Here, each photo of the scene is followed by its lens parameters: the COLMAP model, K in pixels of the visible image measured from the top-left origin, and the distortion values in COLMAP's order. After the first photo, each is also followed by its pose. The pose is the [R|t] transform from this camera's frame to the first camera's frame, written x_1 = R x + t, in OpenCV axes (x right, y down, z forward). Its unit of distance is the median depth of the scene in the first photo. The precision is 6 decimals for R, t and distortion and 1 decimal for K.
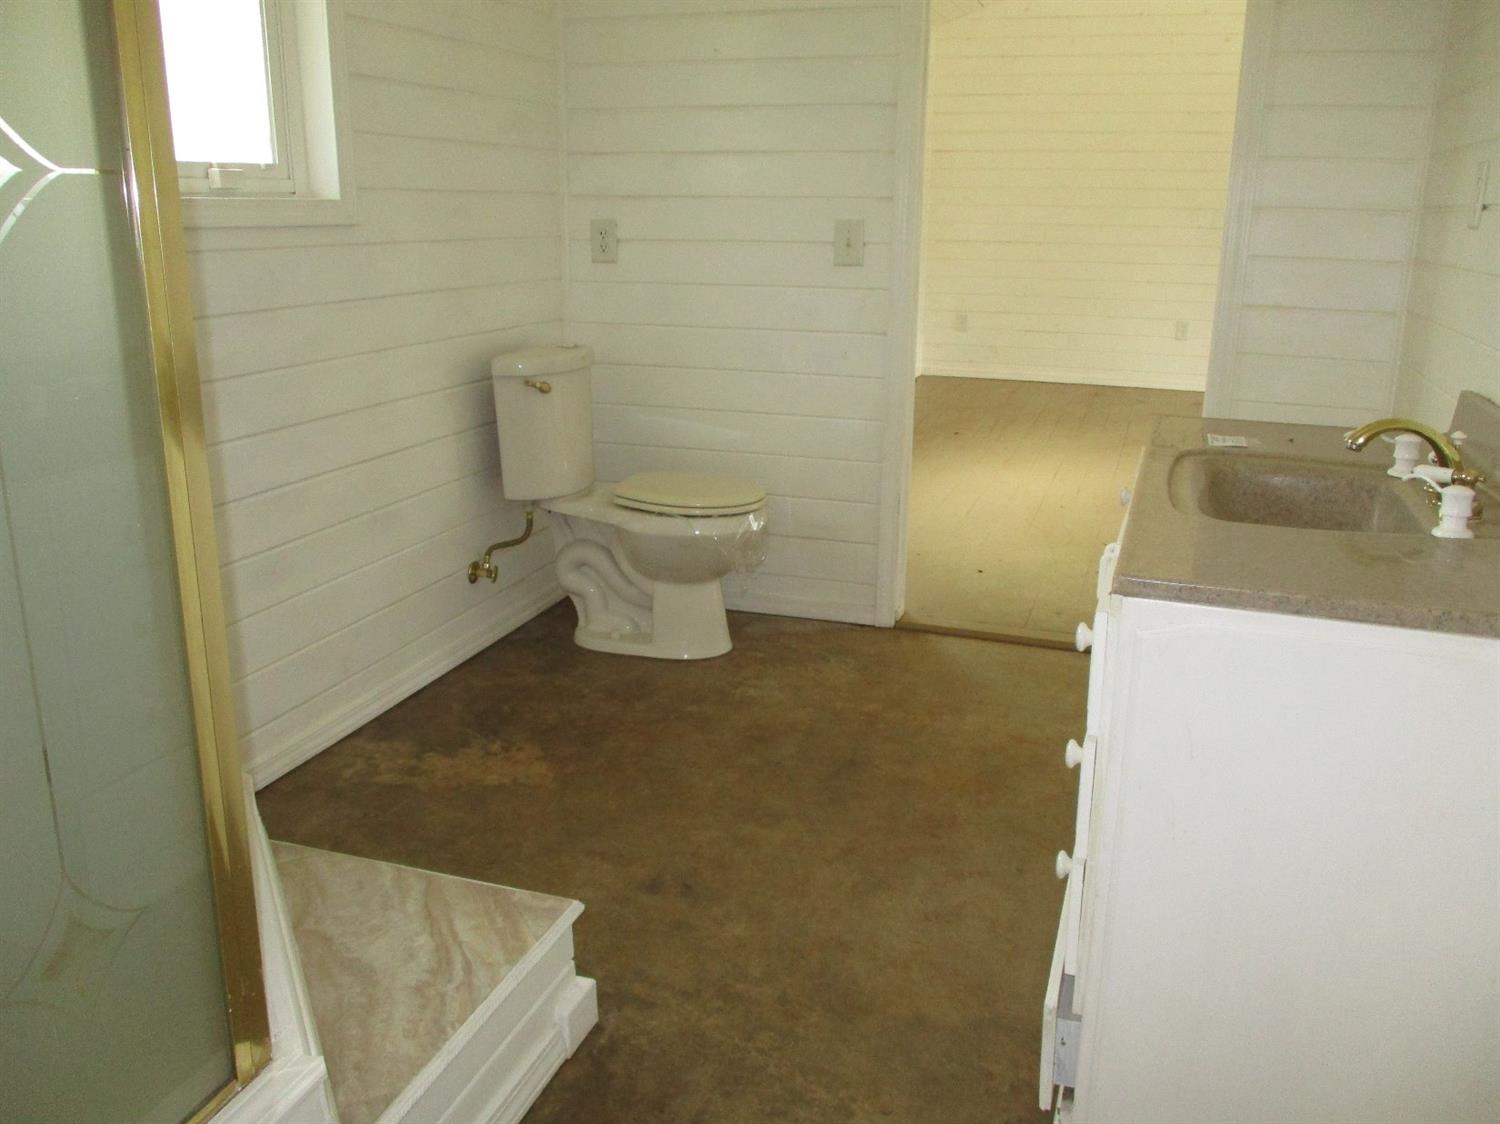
lens RADIAL K [[1276.6, 0, 750.0], [0, 1276.6, 562.0], [0, 0, 1]] dist [-0.007972, 0.003208]
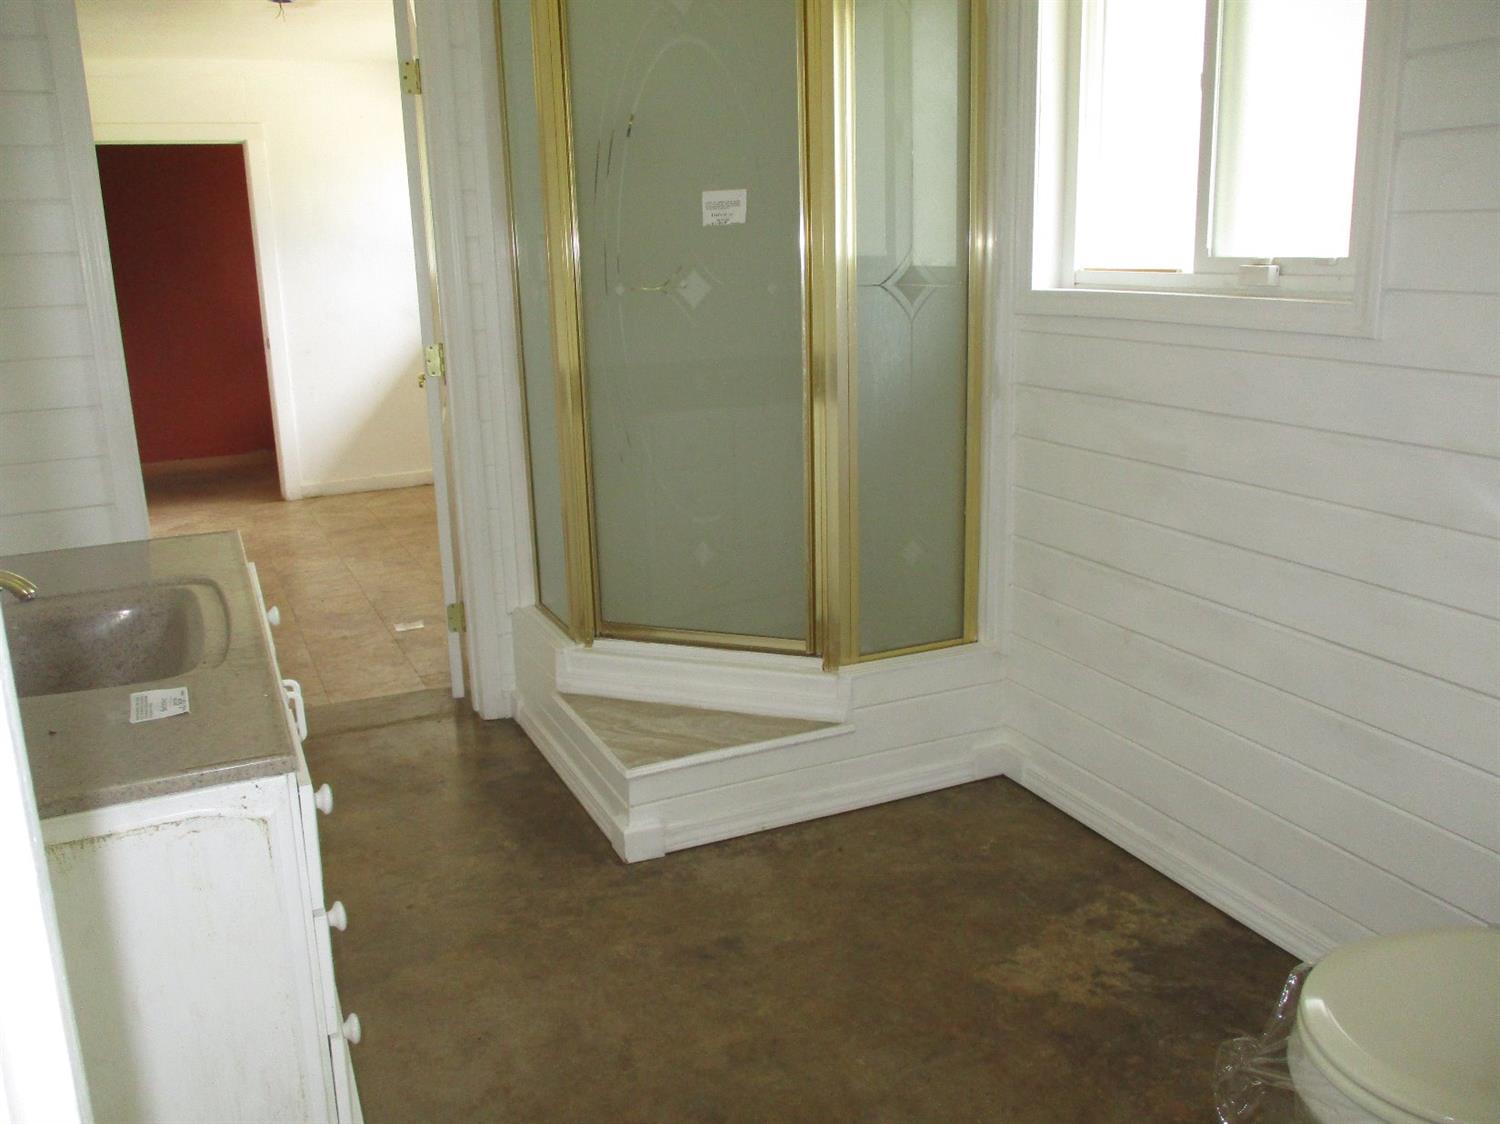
lens RADIAL K [[1276.6, 0, 750.0], [0, 1276.6, 562.0], [0, 0, 1]] dist [-0.007972, 0.003208]
pose [[-0.731205, 0.174502, -0.659461, 0.509488], [-0.169511, 0.889924, 0.423439, -0.441167], [0.660761, 0.421407, -0.621137, 1.404035]]
